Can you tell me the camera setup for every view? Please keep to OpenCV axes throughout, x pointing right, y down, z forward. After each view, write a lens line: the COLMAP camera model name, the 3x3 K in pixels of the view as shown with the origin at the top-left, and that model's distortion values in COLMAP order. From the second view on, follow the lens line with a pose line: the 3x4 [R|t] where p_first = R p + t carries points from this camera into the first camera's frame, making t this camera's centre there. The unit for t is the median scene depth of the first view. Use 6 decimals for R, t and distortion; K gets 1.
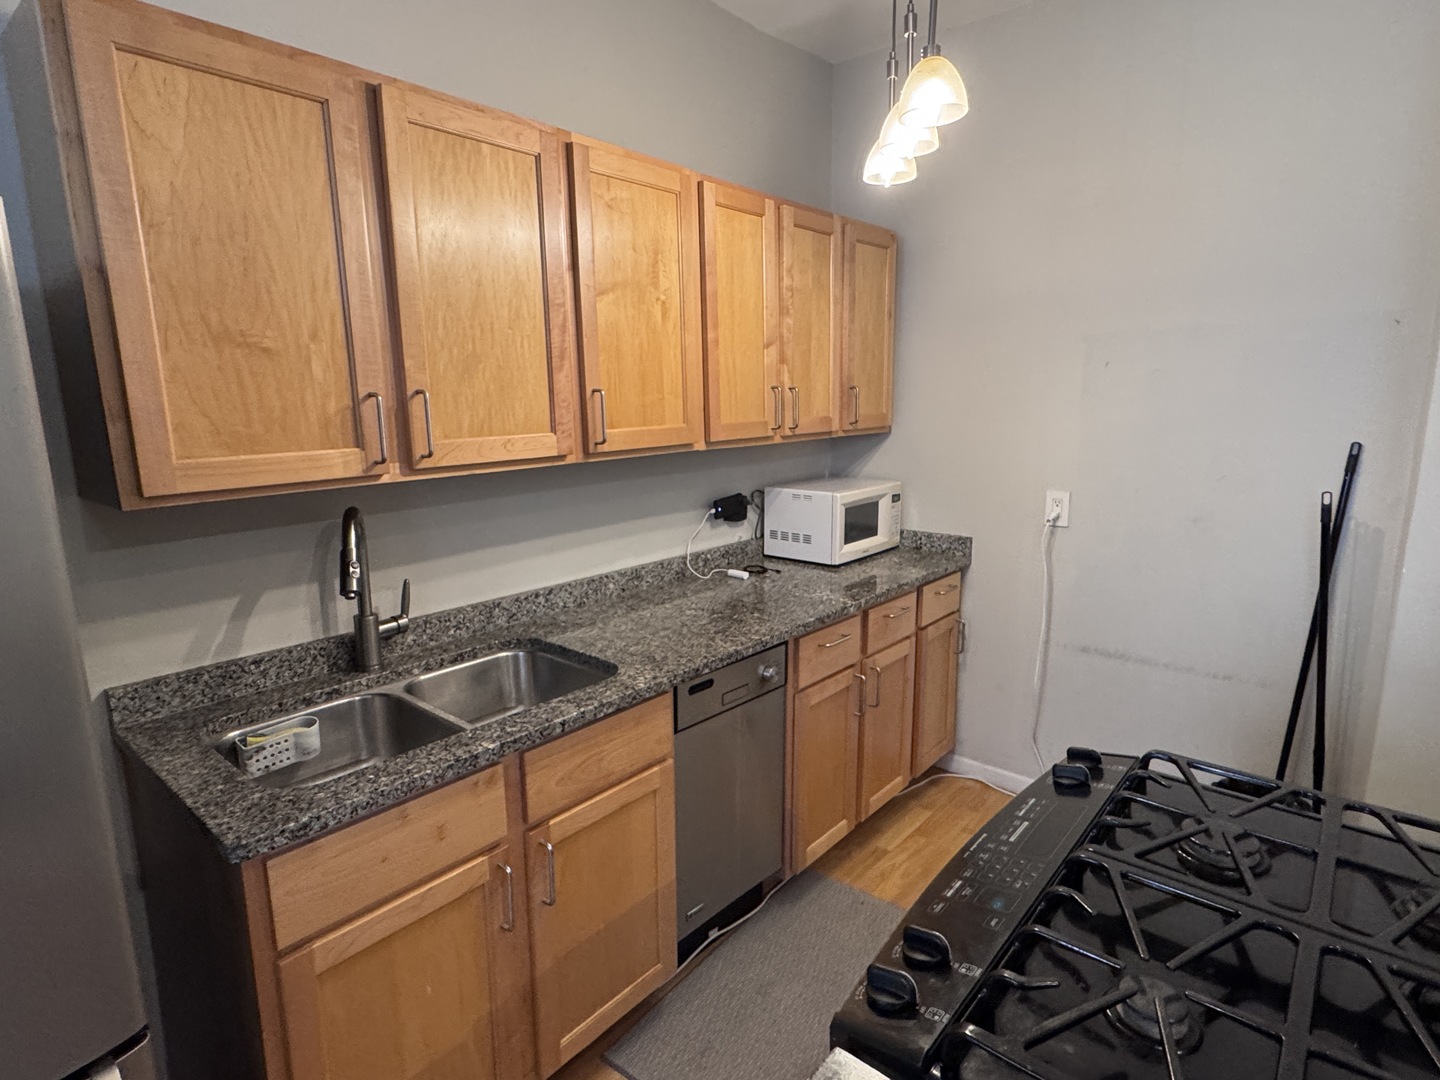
lens RADIAL K [[771.1, 0, 717.6], [0, 771.1, 539.9], [0, 0, 1]] dist [-0.000147, -0.000747]
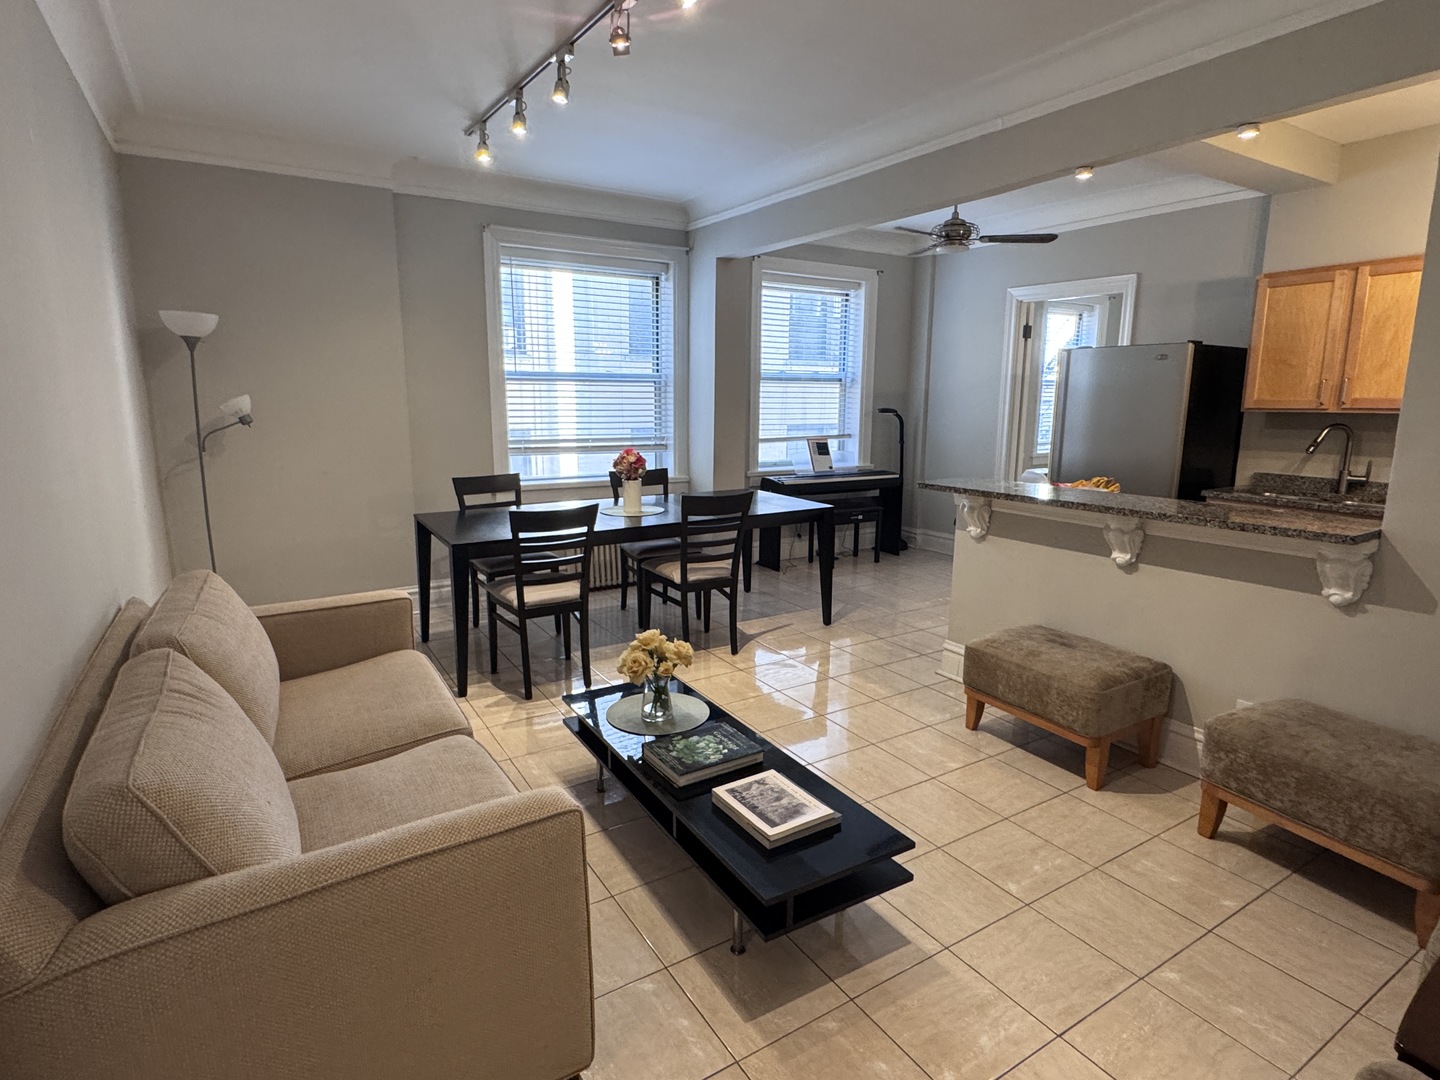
lens RADIAL K [[771.1, 0, 717.6], [0, 771.1, 539.9], [0, 0, 1]] dist [-0.000147, -0.000747]
pose [[-0.293765, 0.189594, -0.936887, 2.158620], [-0.174809, 0.952947, 0.247656, 0.043582], [0.939757, 0.236529, -0.246799, -0.181710]]
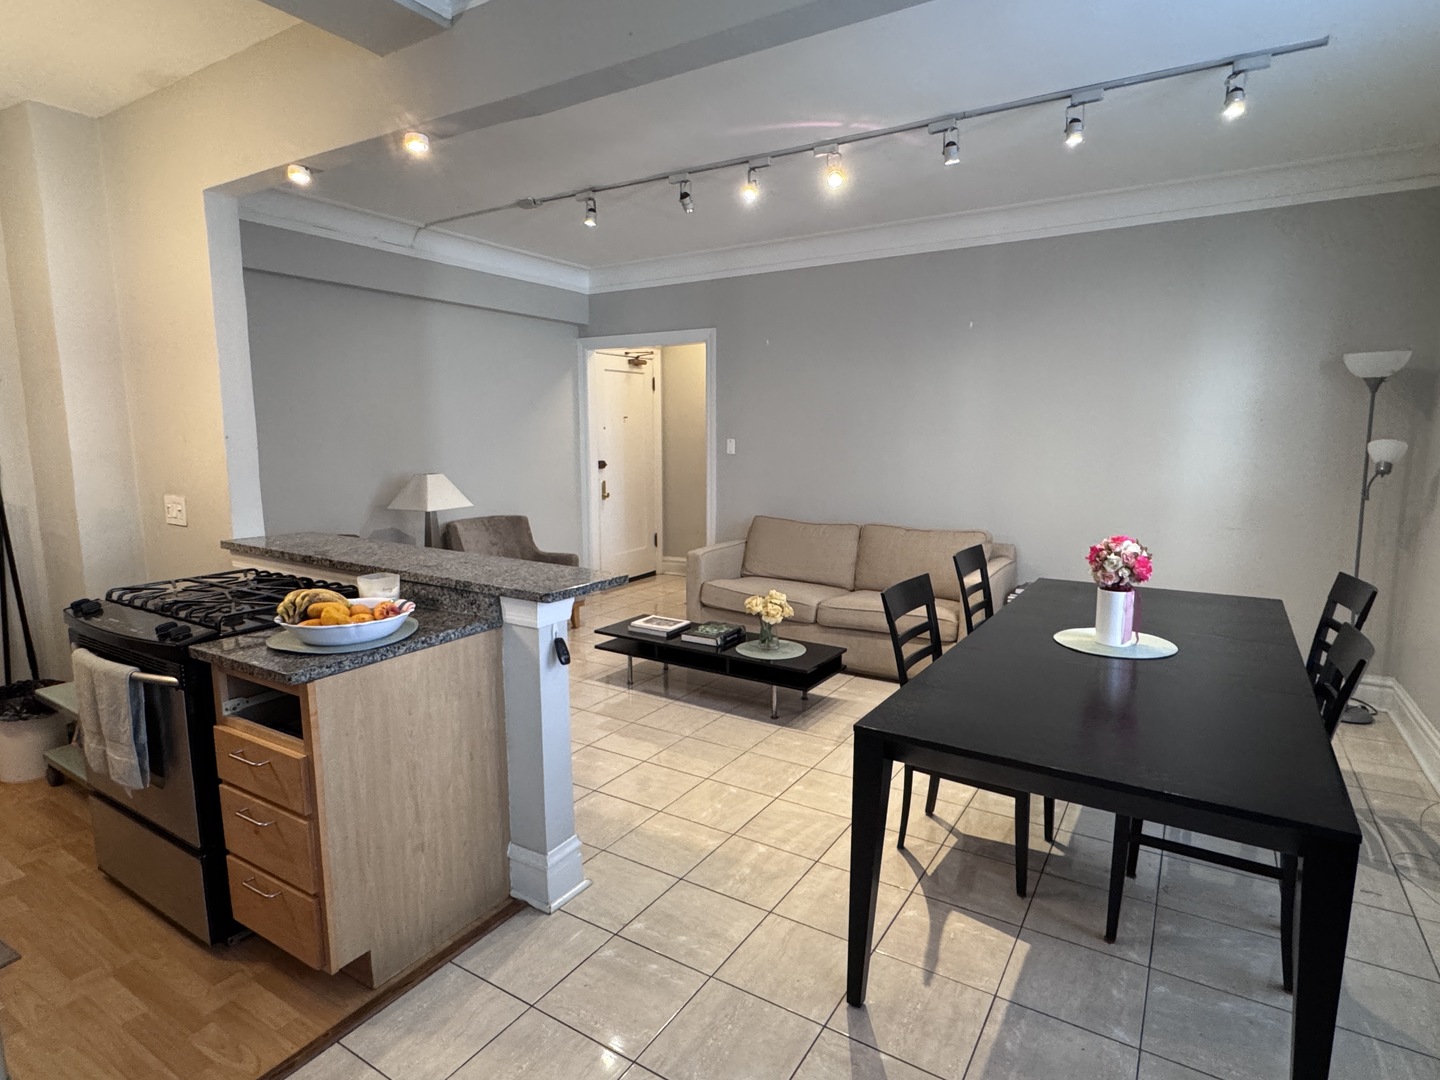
lens RADIAL K [[771.1, 0, 717.6], [0, 771.1, 539.9], [0, 0, 1]] dist [-0.000147, -0.000747]
pose [[-0.151922, -0.132960, 0.979409, -1.028837], [0.180931, 0.970426, 0.159806, 0.068558], [-0.971691, 0.201484, -0.123372, -0.221002]]
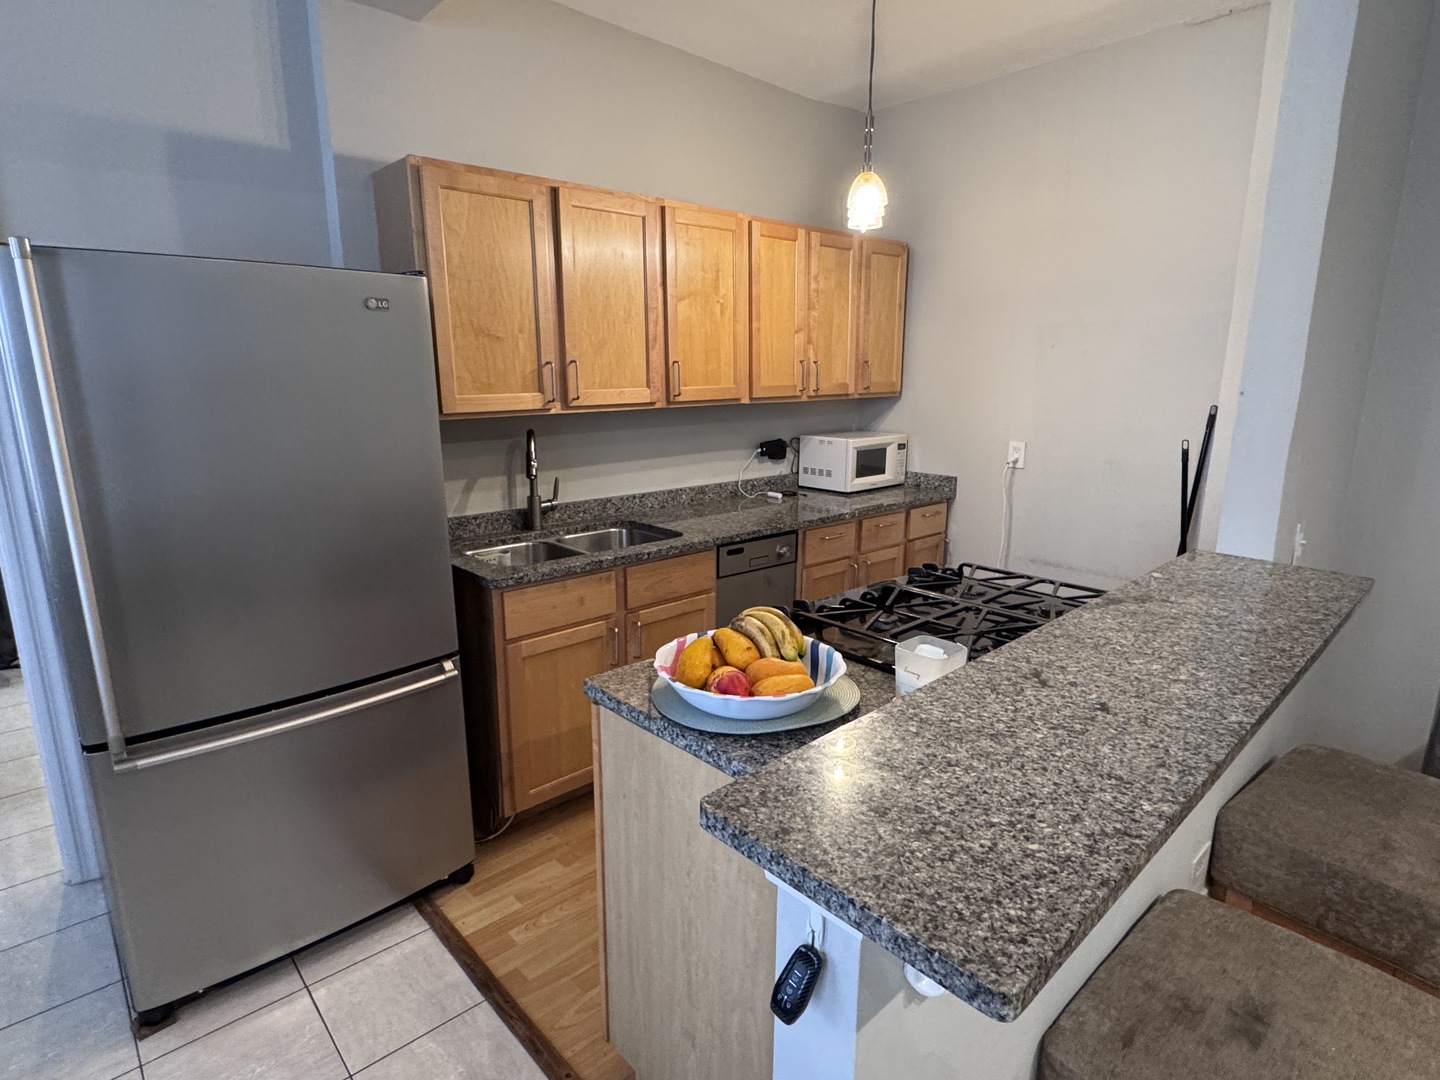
lens RADIAL K [[771.1, 0, 717.6], [0, 771.1, 539.9], [0, 0, 1]] dist [-0.000147, -0.000747]
pose [[0.992753, 0.036508, -0.114497, 0.115765], [-0.032717, 0.998858, 0.034816, 0.107047], [0.115638, -0.030817, 0.992813, -0.539880]]
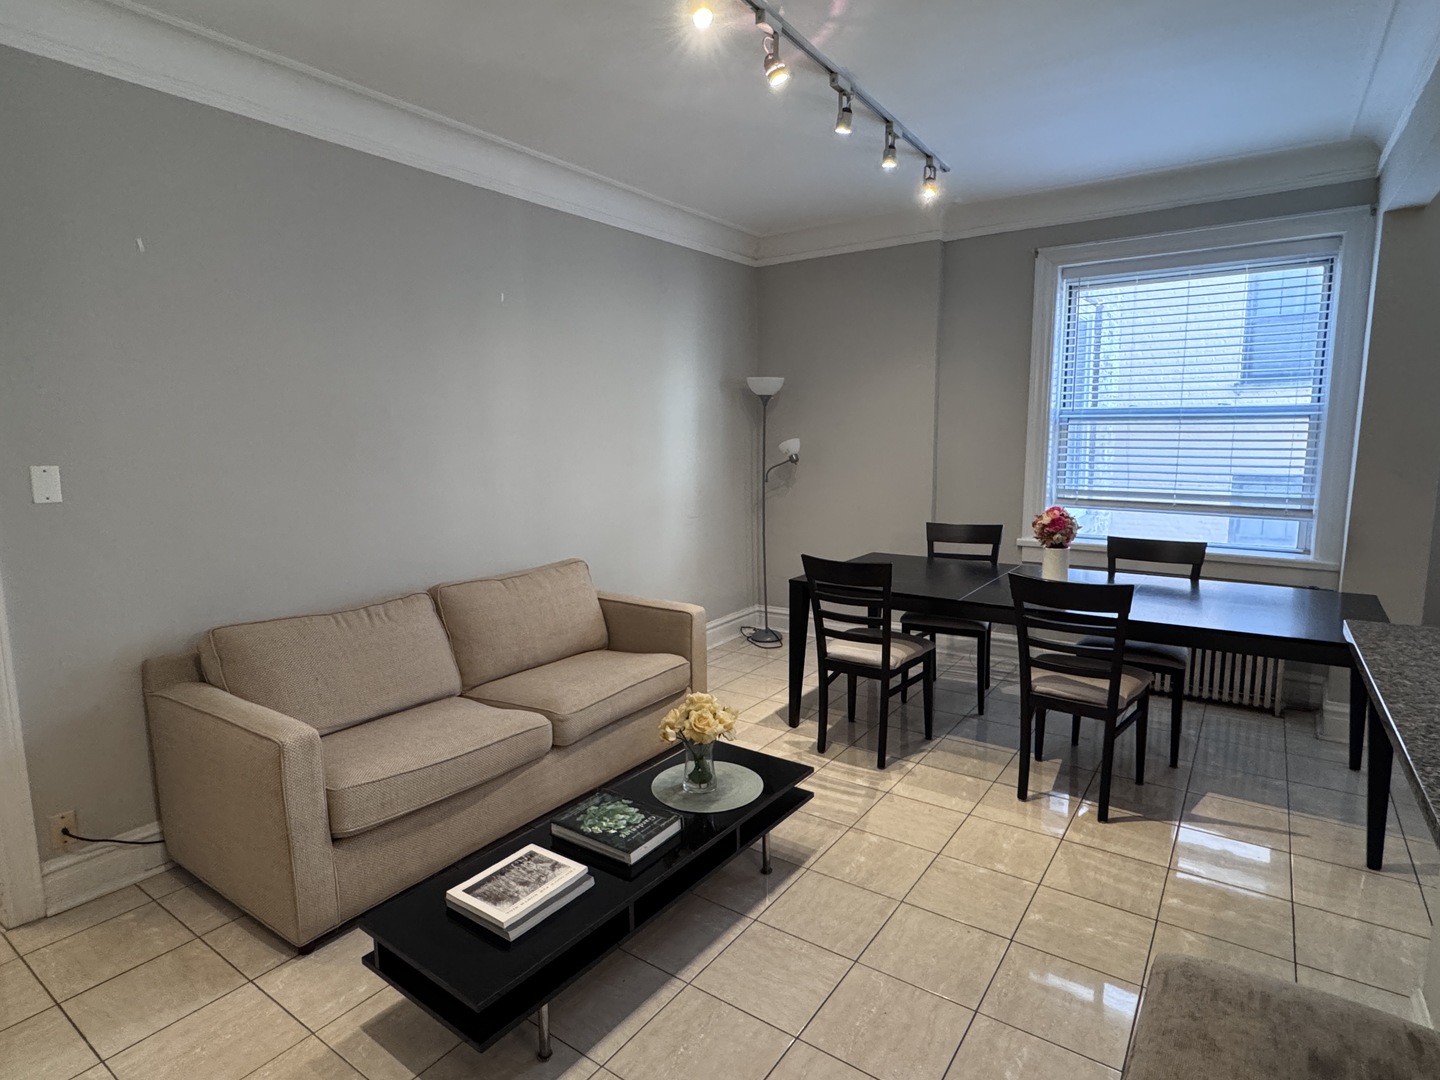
lens RADIAL K [[776.6, 0, 719.6], [0, 776.6, 535.2], [0, 0, 1]] dist [-0.002455, -0.000854]
pose [[-0.994753, 0.033435, -0.096689, 1.027069], [0.001898, 0.950956, 0.309319, -0.087606], [0.102289, 0.307513, -0.946030, 0.542617]]
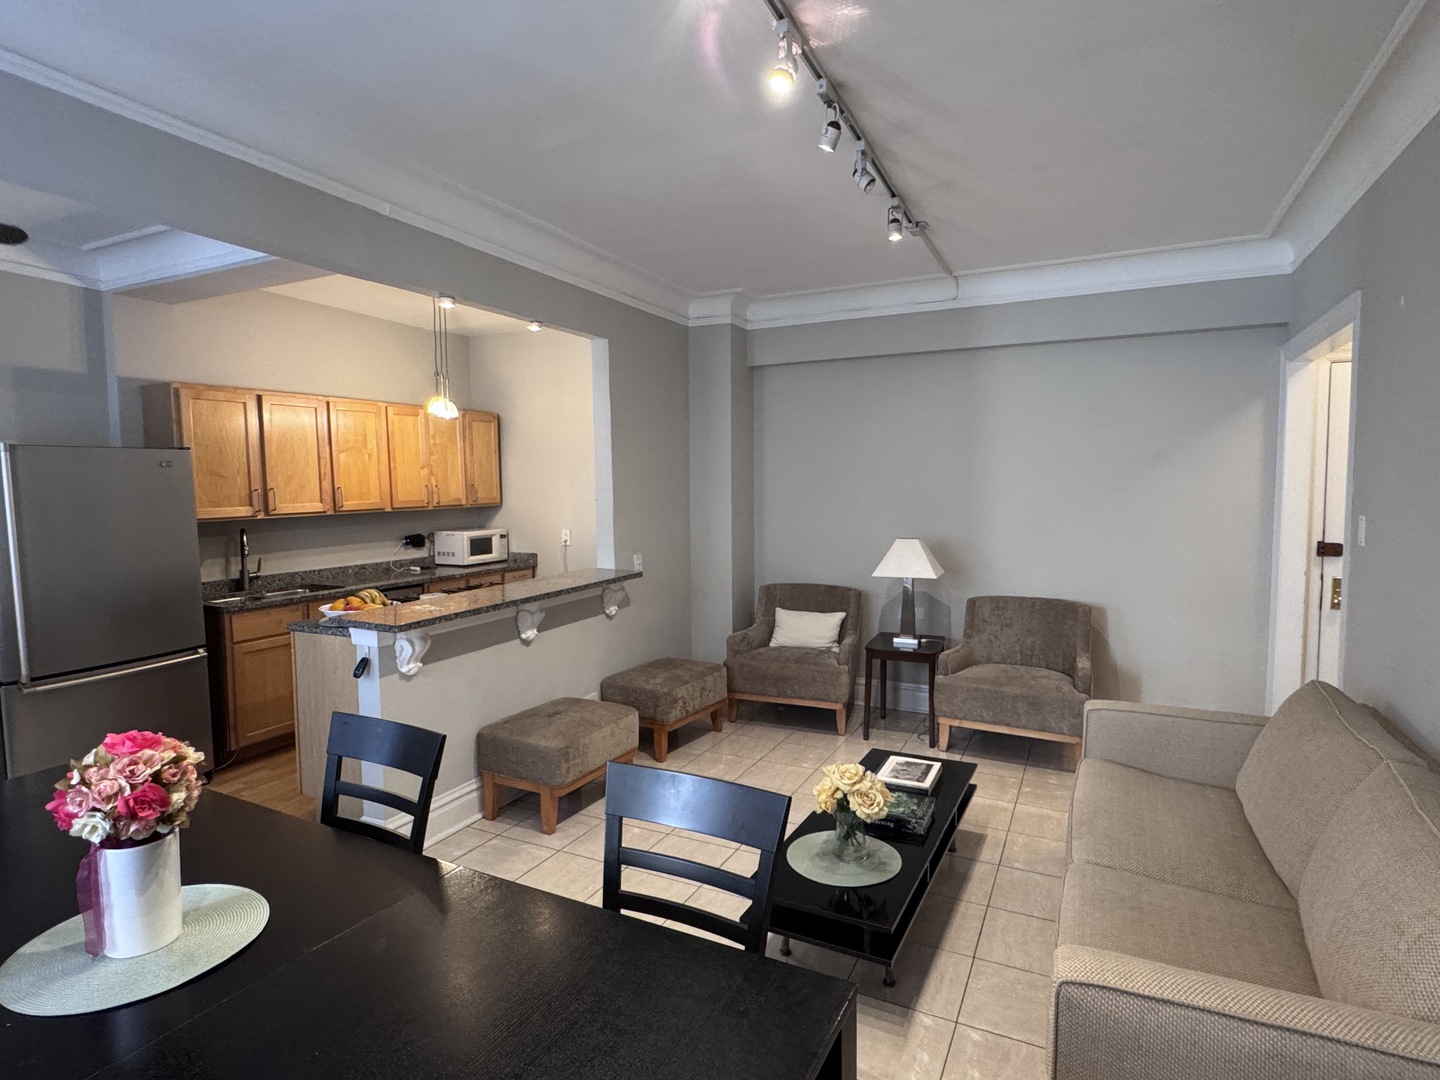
lens RADIAL K [[771.1, 0, 717.6], [0, 771.1, 539.9], [0, 0, 1]] dist [-0.000147, -0.000747]
pose [[0.969705, -0.018584, 0.243572, 0.439275], [0.046180, 0.993069, -0.108082, 0.321021], [-0.239875, 0.116056, 0.963842, -1.786276]]
